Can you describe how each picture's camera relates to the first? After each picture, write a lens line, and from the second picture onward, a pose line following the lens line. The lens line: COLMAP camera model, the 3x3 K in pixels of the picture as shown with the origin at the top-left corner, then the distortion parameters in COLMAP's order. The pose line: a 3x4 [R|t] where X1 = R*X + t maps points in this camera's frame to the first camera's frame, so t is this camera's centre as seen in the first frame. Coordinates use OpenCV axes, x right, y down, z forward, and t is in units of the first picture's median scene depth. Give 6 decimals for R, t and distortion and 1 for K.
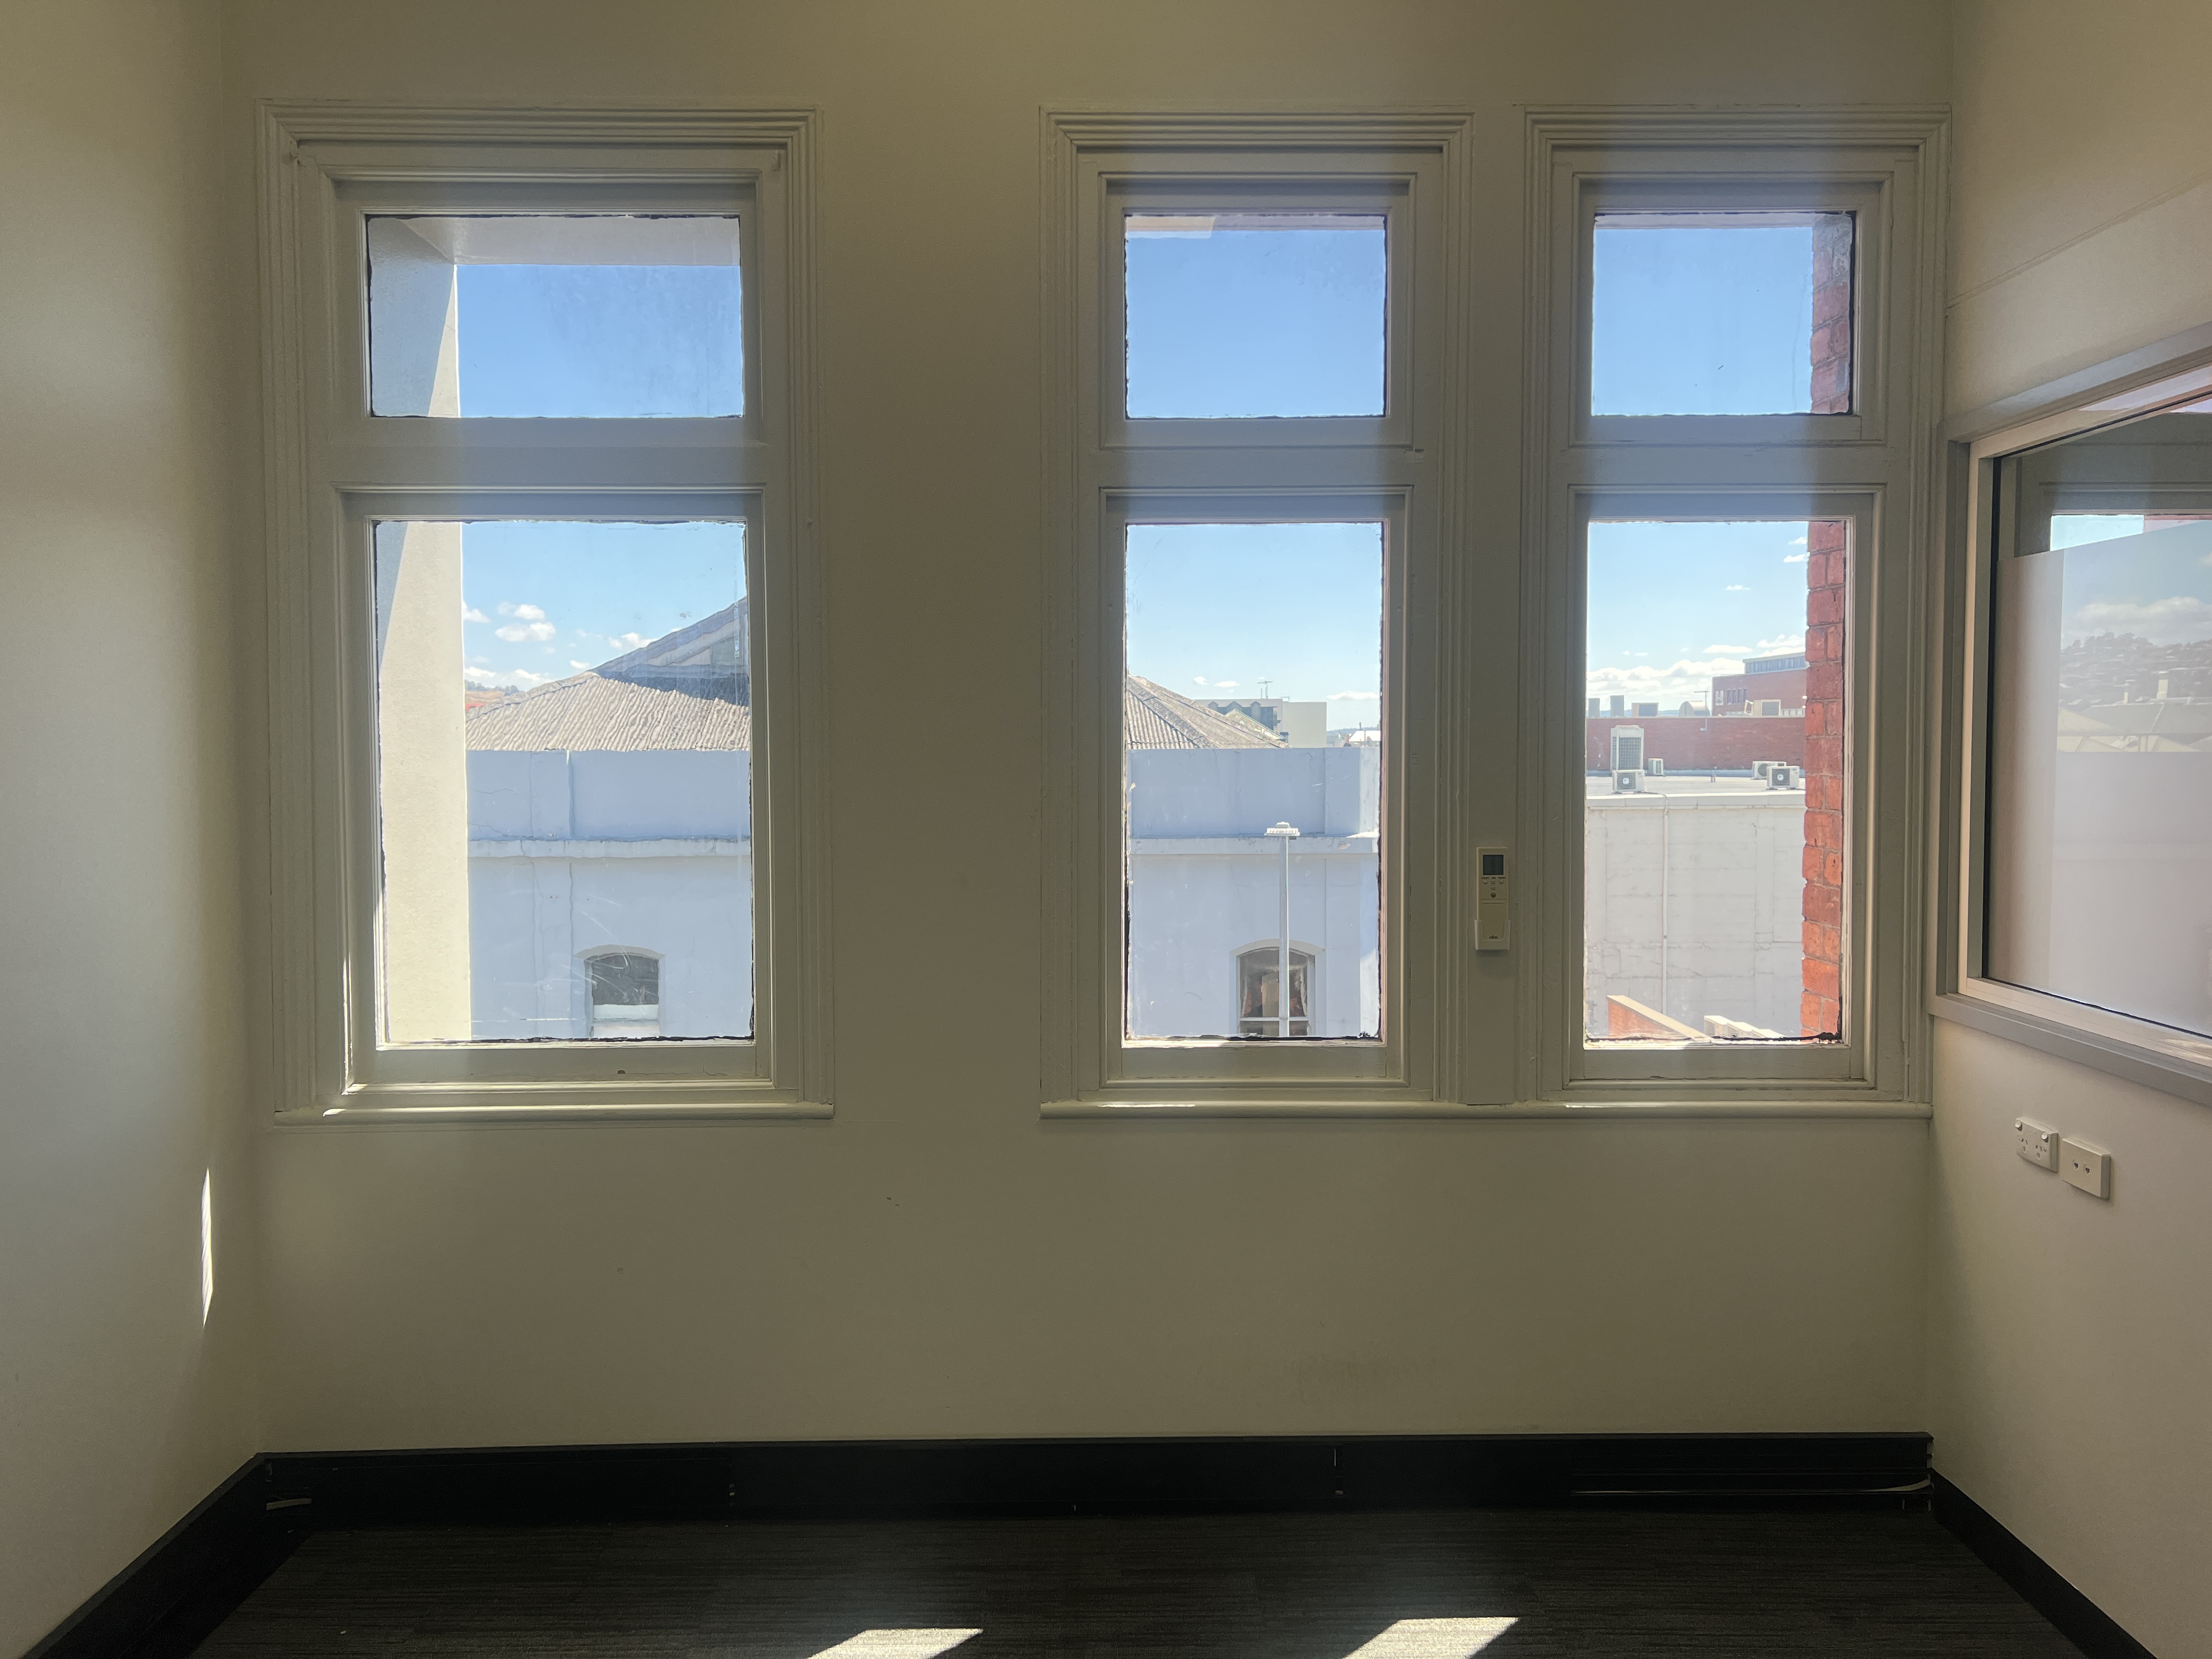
lens RADIAL K [[1734.4, 0, 1038.1], [0, 1734.4, 749.5], [0, 0, 1]] dist [0.055884, -0.072506]
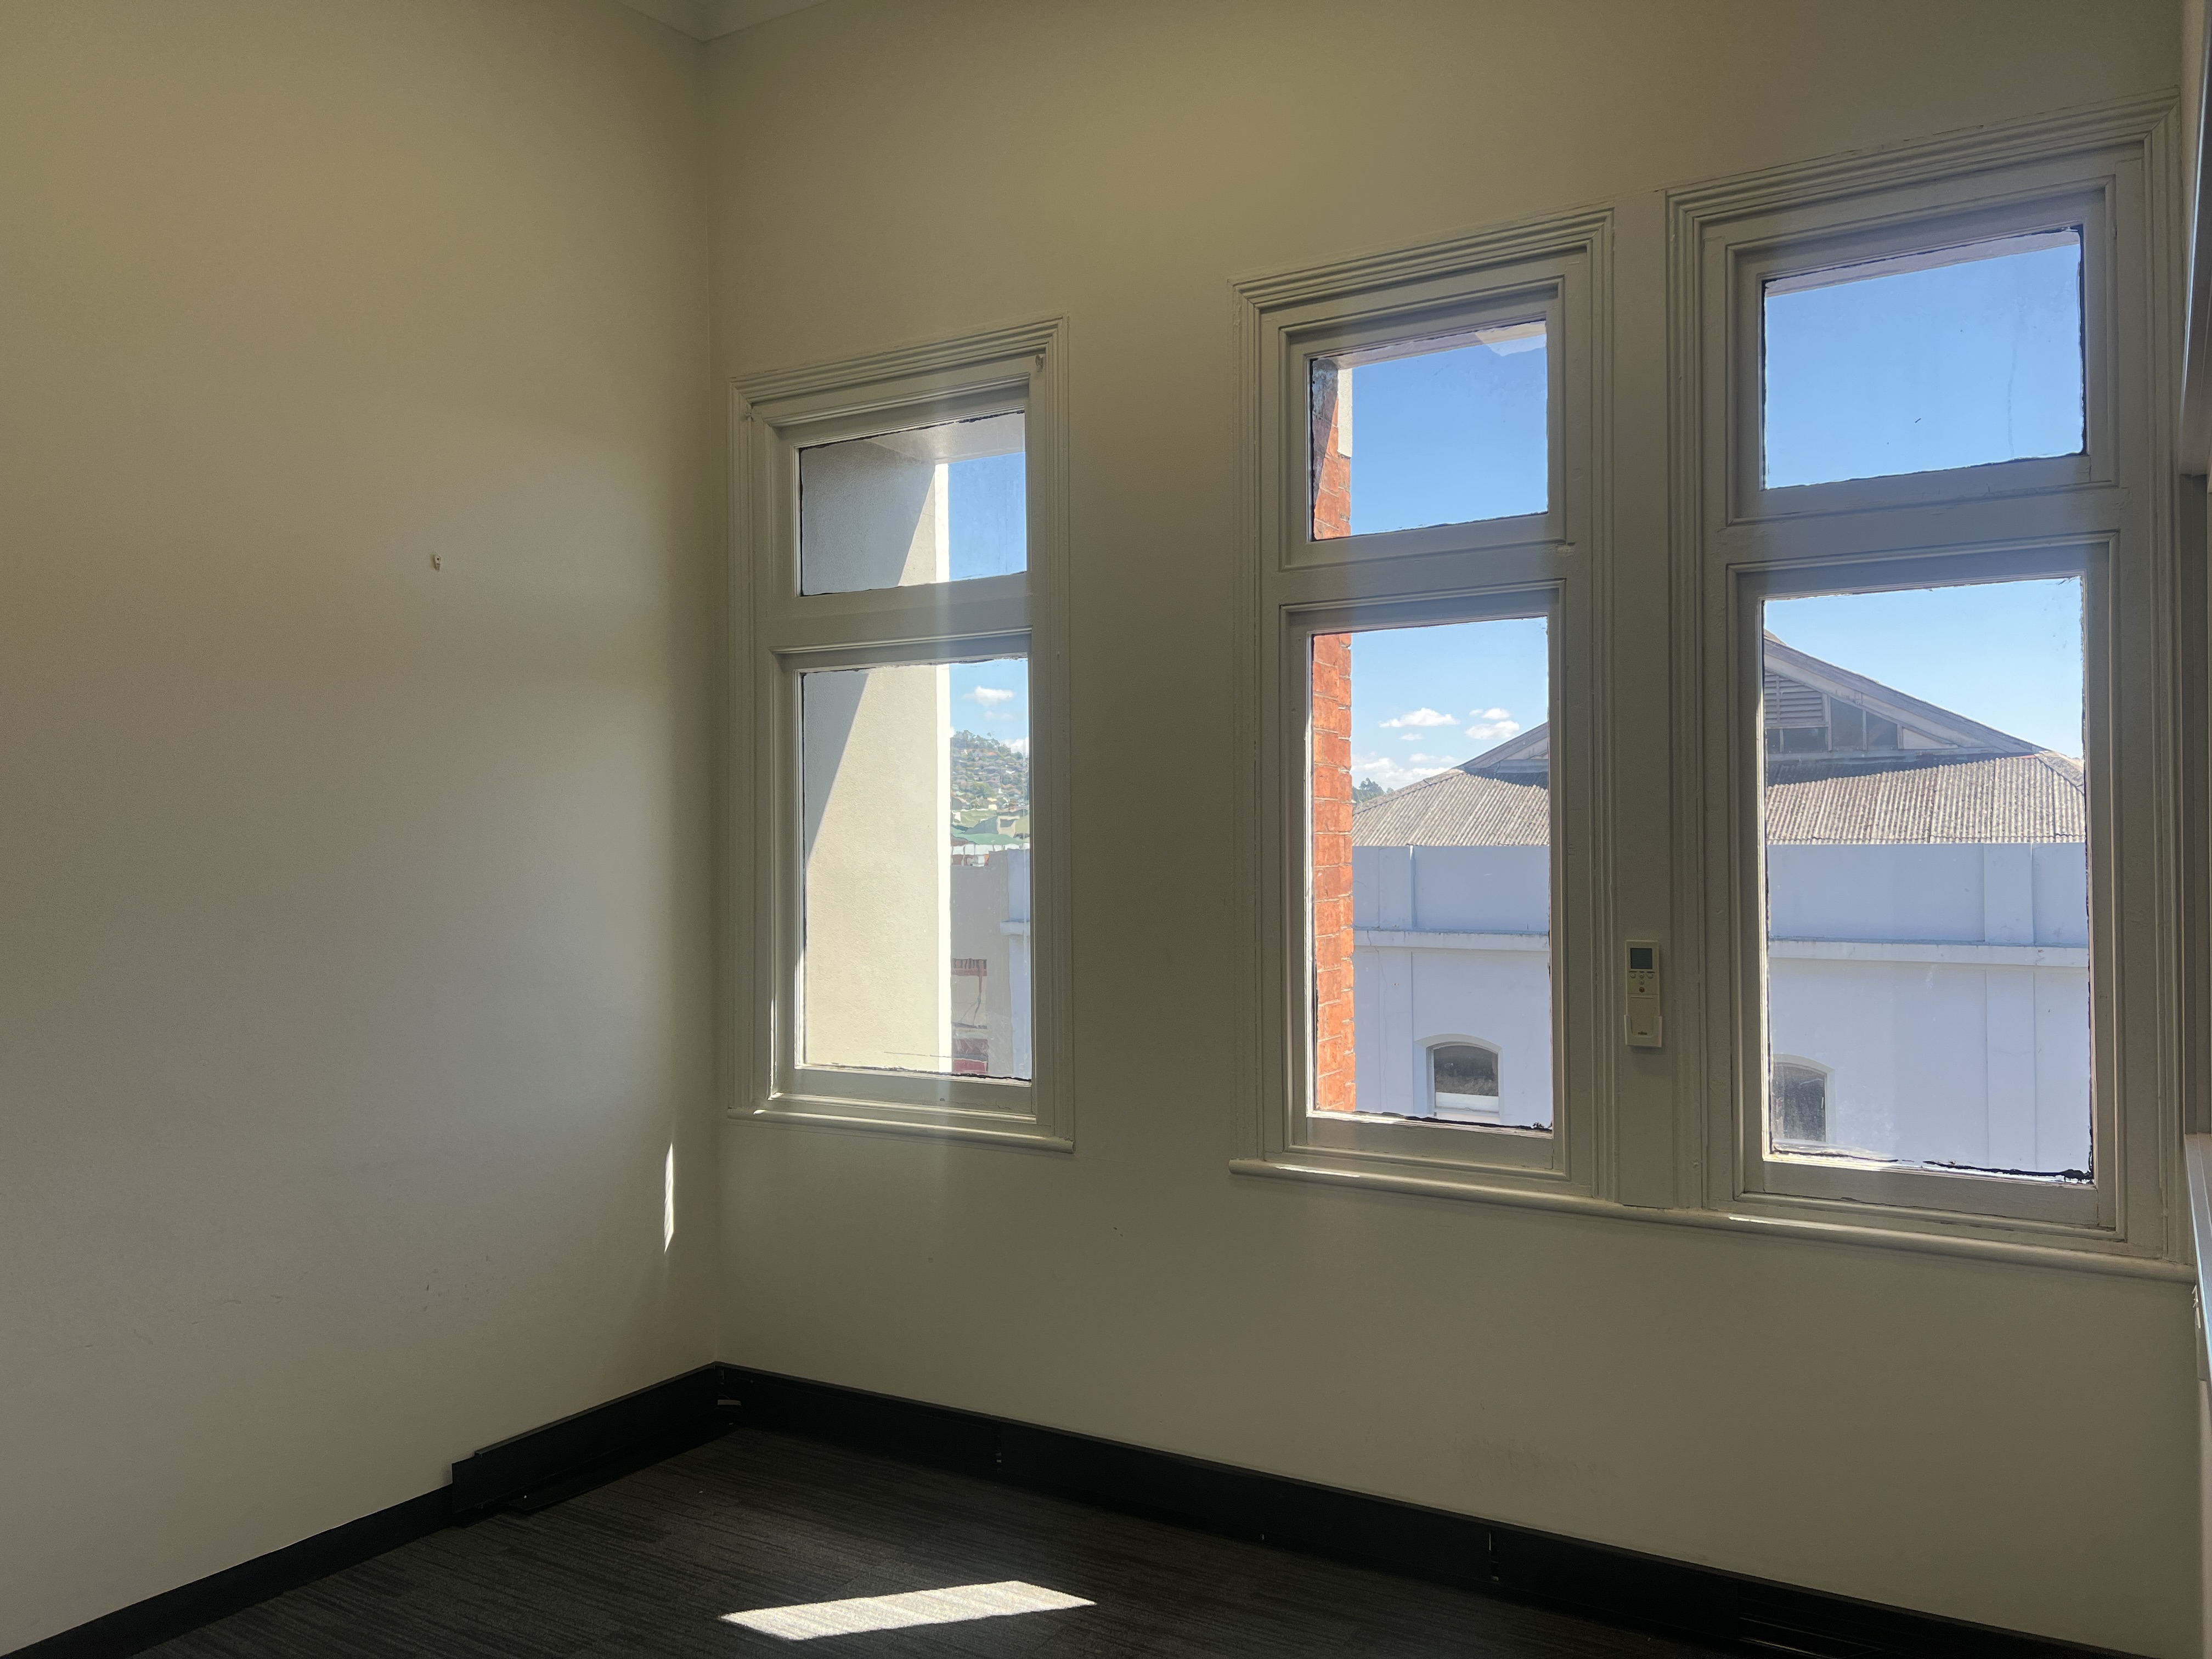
lens RADIAL K [[1734.4, 0, 1038.1], [0, 1734.4, 749.5], [0, 0, 1]] dist [0.055884, -0.072506]
pose [[0.830722, -0.031467, -0.555797, 0.518317], [0.000465, 0.998440, -0.055833, 0.003578], [0.556687, 0.046123, 0.829441, -0.005732]]
